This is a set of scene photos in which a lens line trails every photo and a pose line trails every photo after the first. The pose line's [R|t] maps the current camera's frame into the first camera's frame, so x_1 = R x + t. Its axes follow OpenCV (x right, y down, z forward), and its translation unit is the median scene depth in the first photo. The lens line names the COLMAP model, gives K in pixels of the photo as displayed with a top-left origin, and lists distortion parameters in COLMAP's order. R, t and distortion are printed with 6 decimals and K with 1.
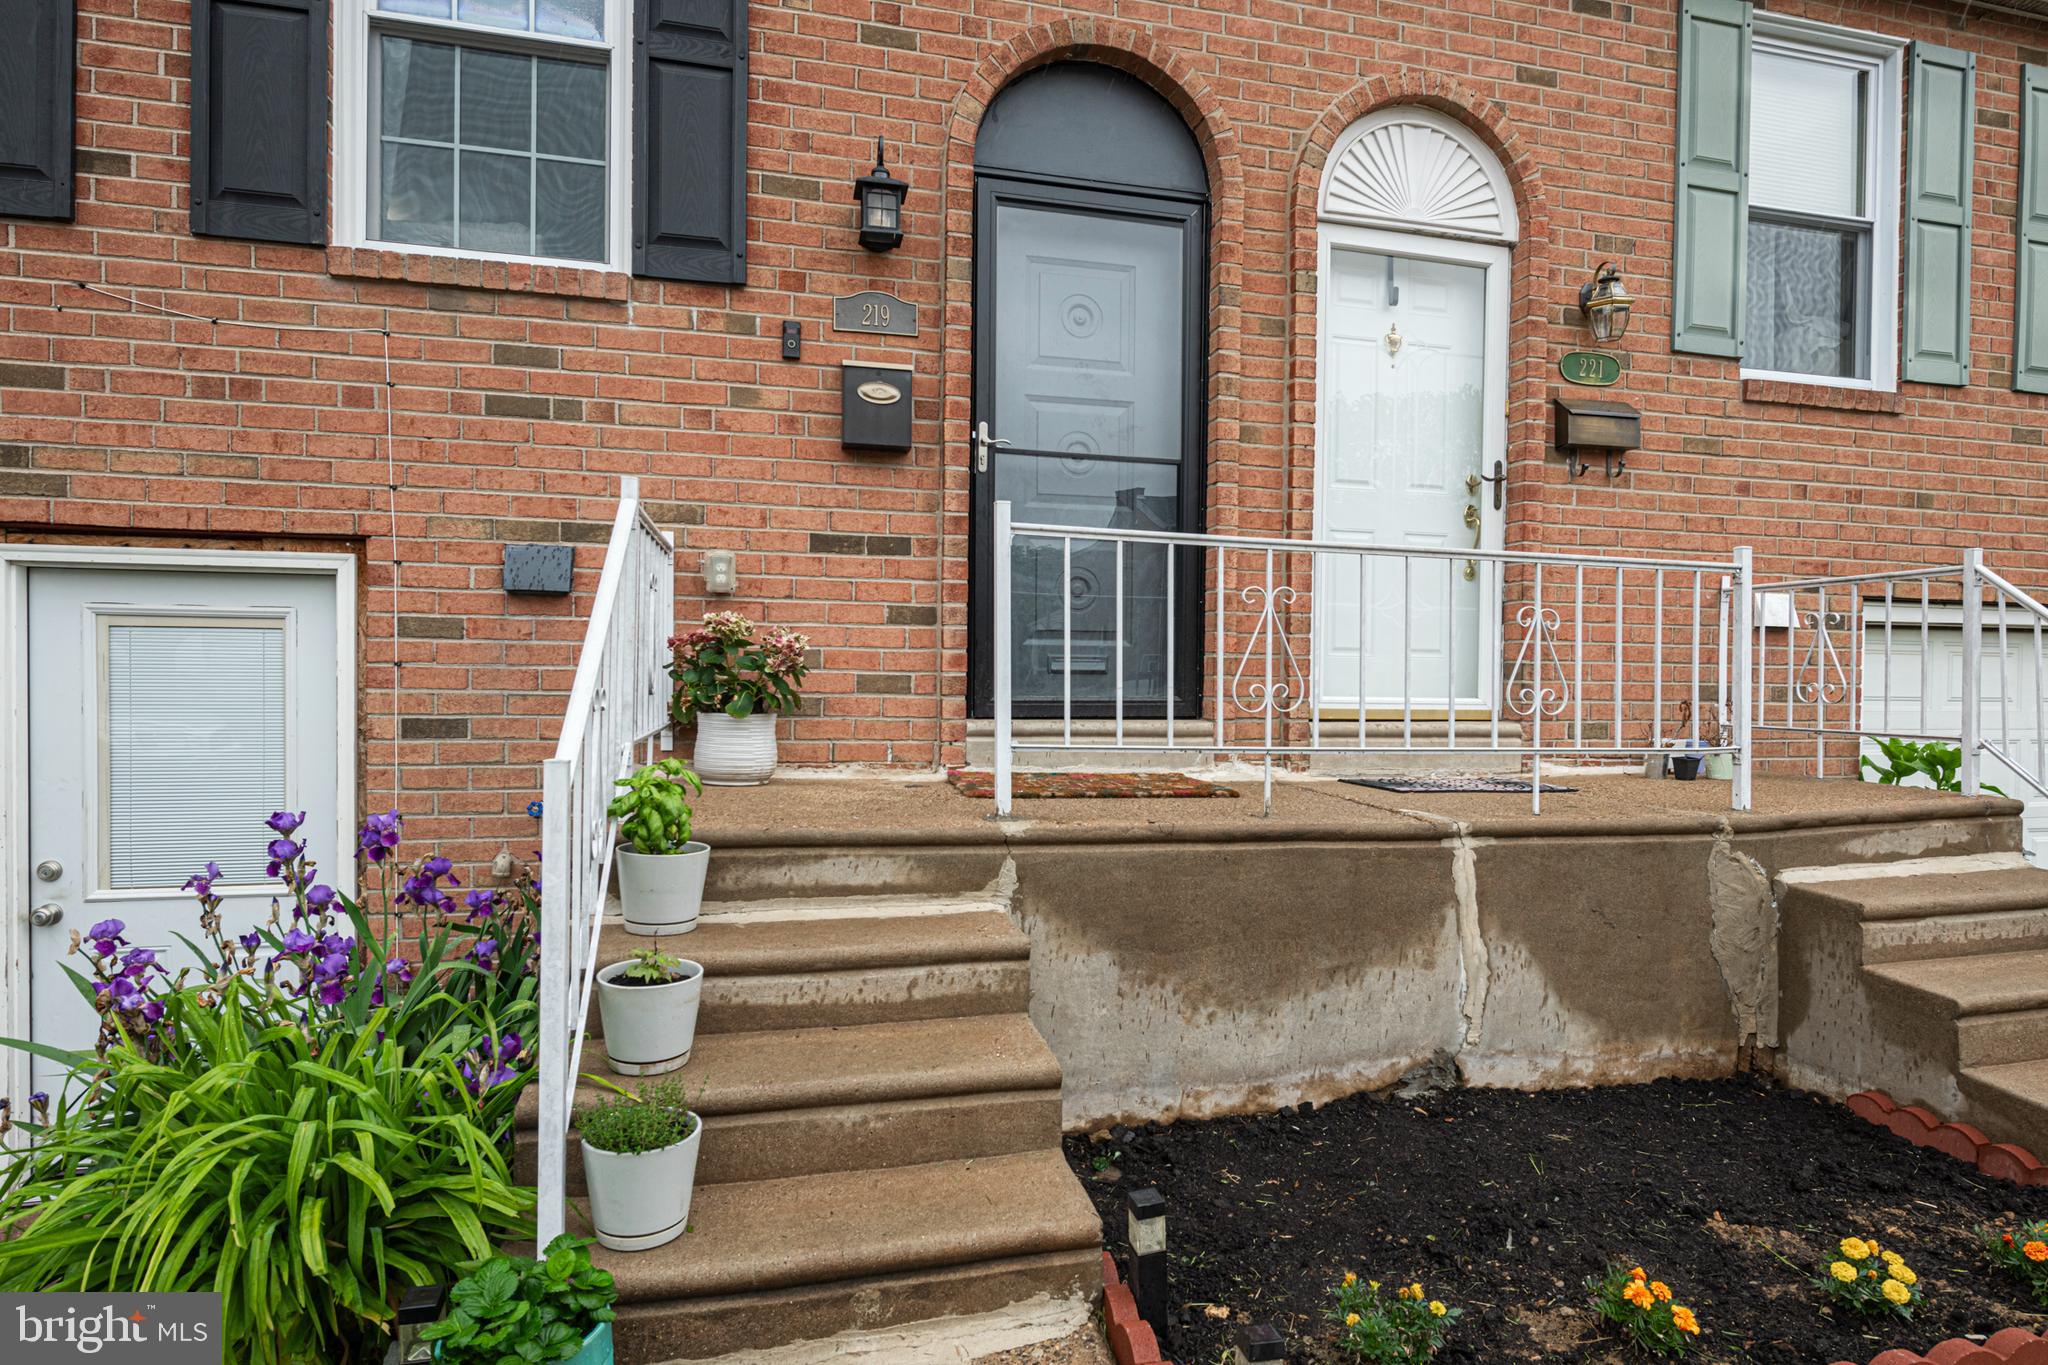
lens RADIAL K [[1154.6, 0, 1023.5], [0, 1154.6, 672.4], [0, 0, 1]] dist [-0.009106, 0.000901]
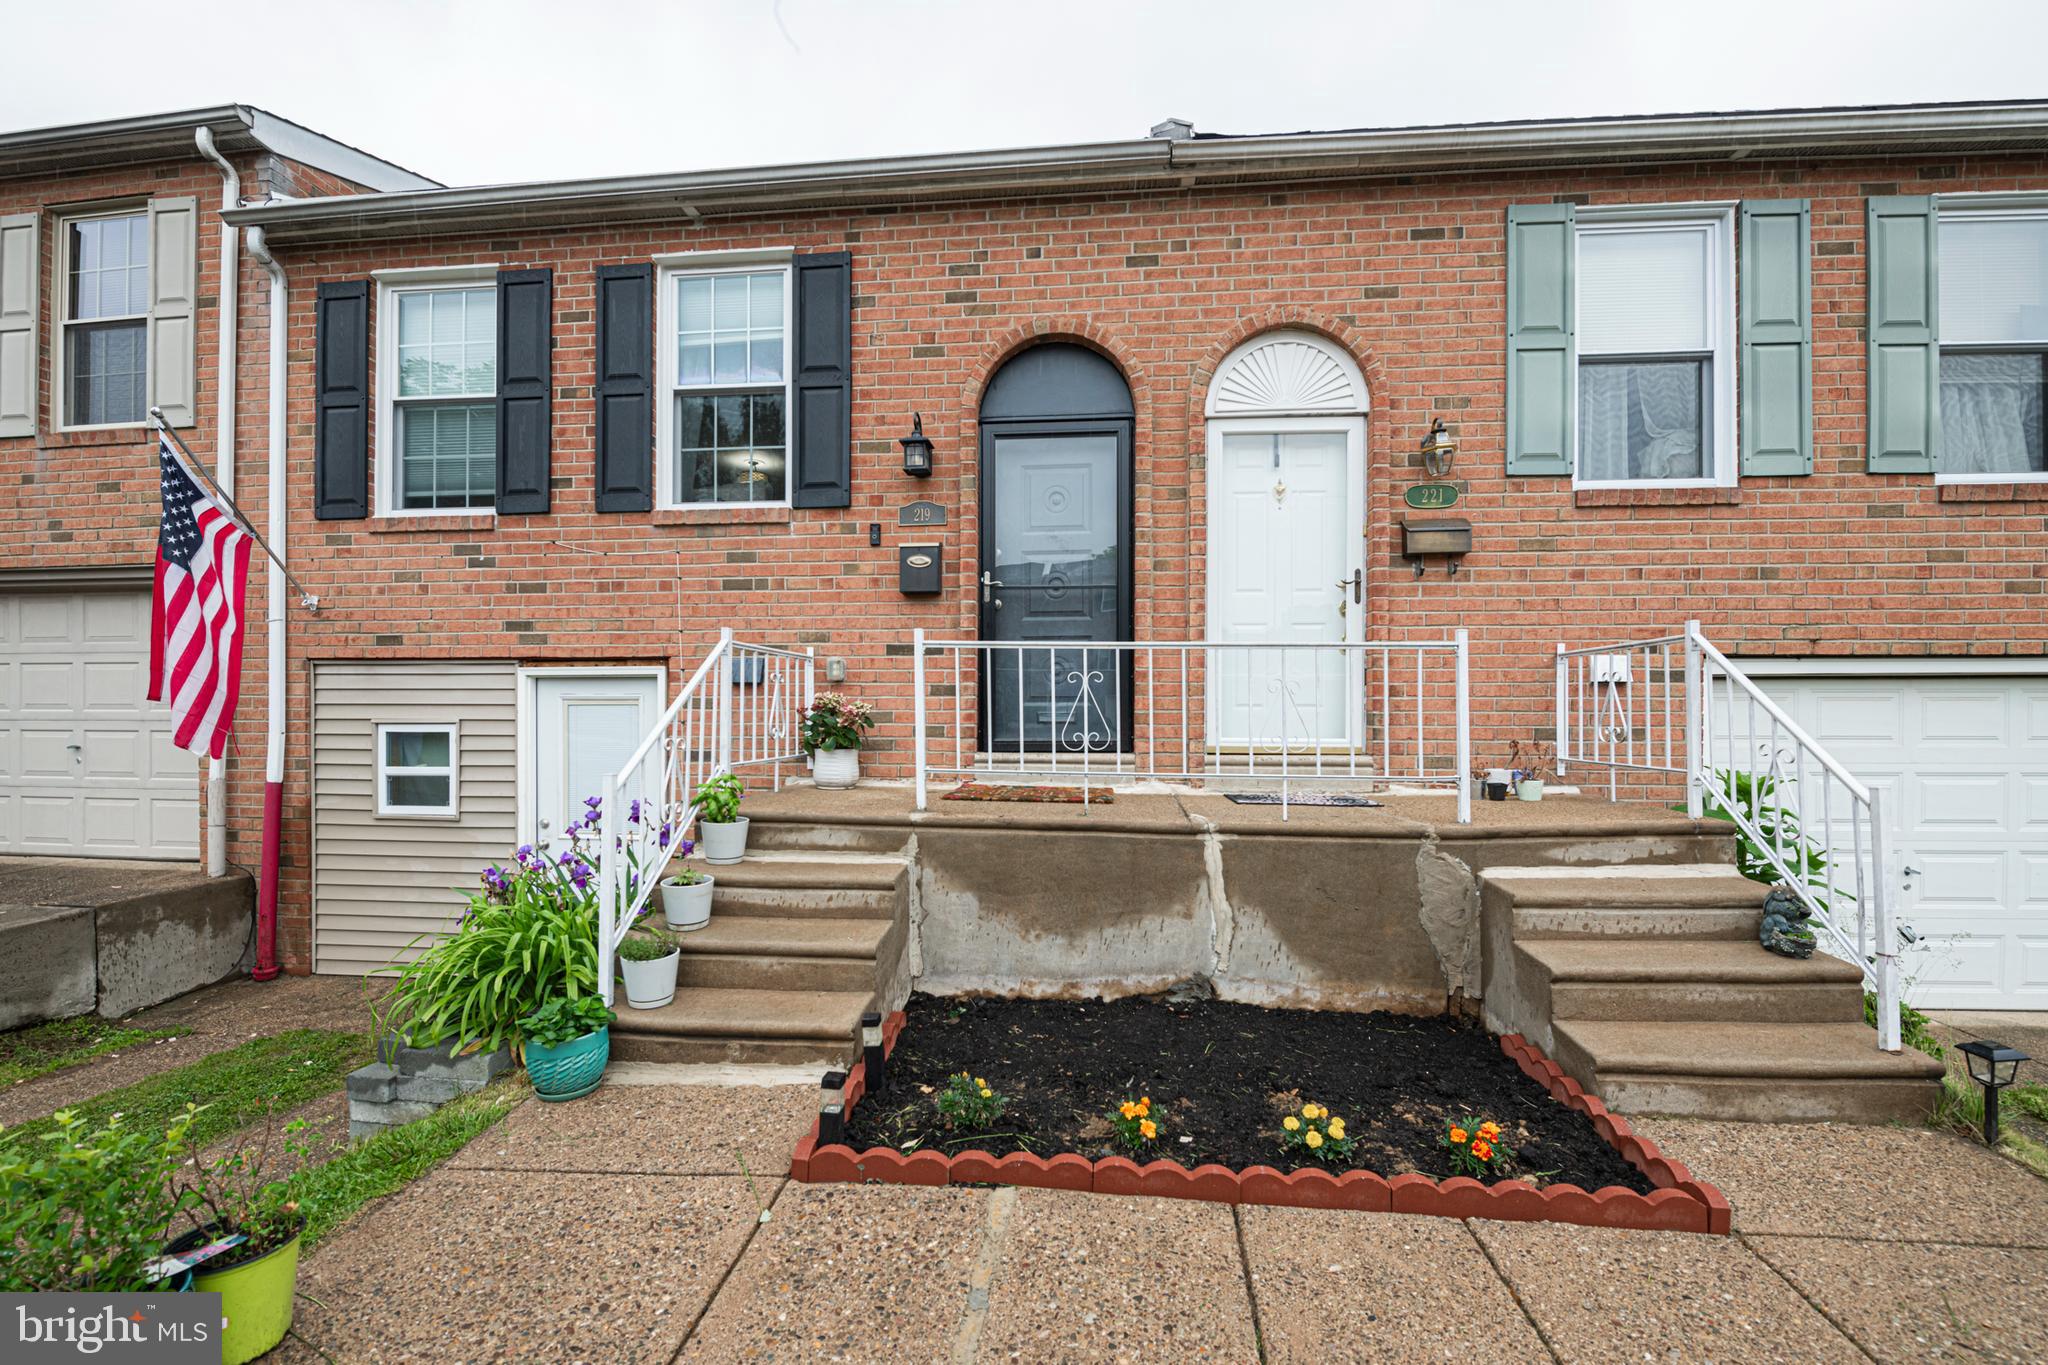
lens RADIAL K [[825.6, 0, 1026.0], [0, 825.6, 696.3], [0, 0, 1]] dist [-0.017669, -0.000735]
pose [[0.937848, -0.018050, -0.346576, 0.446420], [0.011495, 0.999714, -0.020960, -0.014700], [0.346855, 0.015673, 0.937788, -0.087518]]
